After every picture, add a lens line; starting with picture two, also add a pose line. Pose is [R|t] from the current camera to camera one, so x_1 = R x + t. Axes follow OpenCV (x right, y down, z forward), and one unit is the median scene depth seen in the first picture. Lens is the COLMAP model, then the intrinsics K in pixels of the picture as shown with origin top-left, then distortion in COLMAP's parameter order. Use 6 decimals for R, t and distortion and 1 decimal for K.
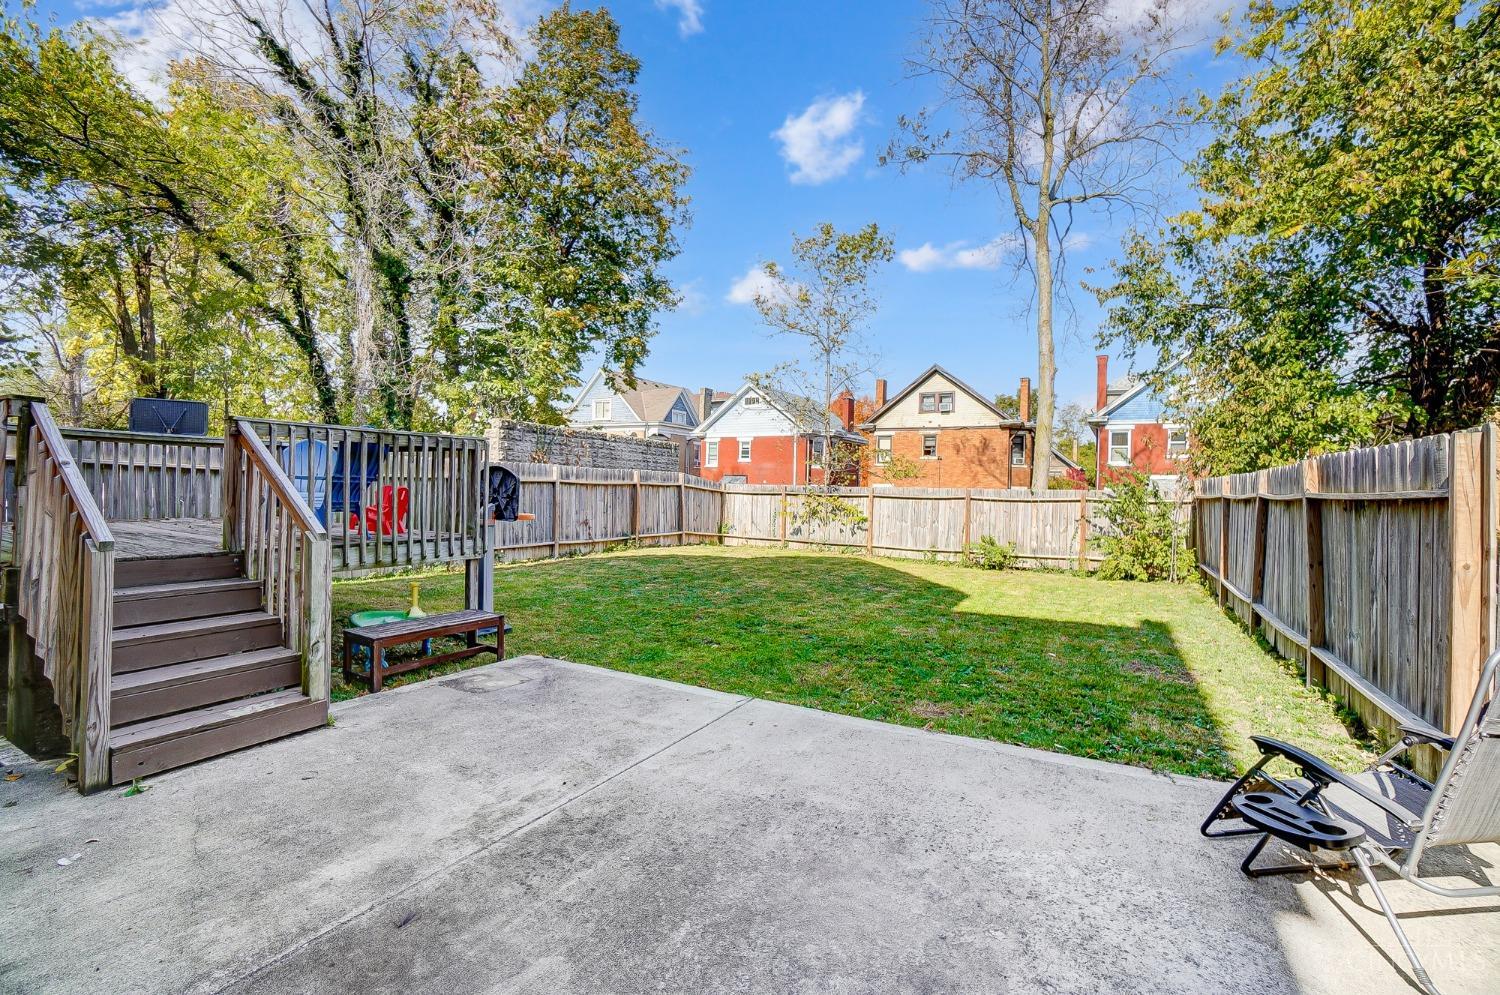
lens RADIAL K [[669.1, 0, 744.9], [0, 669.1, 482.2], [0, 0, 1]] dist [-0.038045, 0.011337]
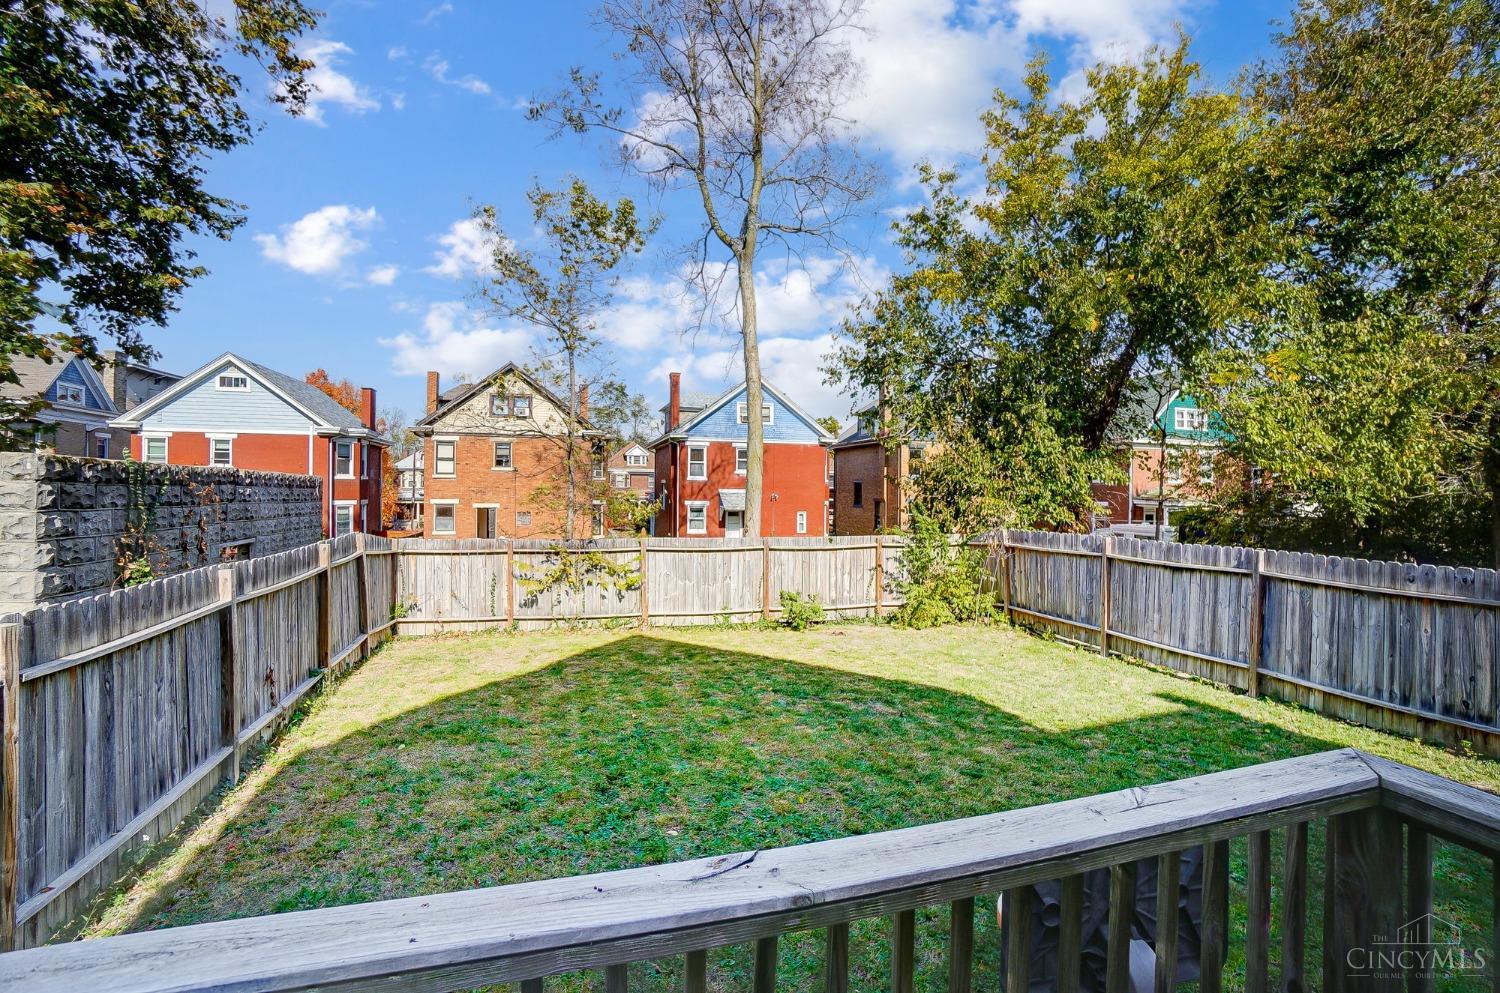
lens RADIAL K [[669.1, 0, 742.4], [0, 669.1, 473.6], [0, 0, 1]] dist [-0.038045, 0.011337]
pose [[0.701739, -0.000807, 0.712434, -0.262662], [0.001431, 0.999999, -0.000278, -0.062635], [-0.712433, 0.001215, 0.701739, 0.355079]]
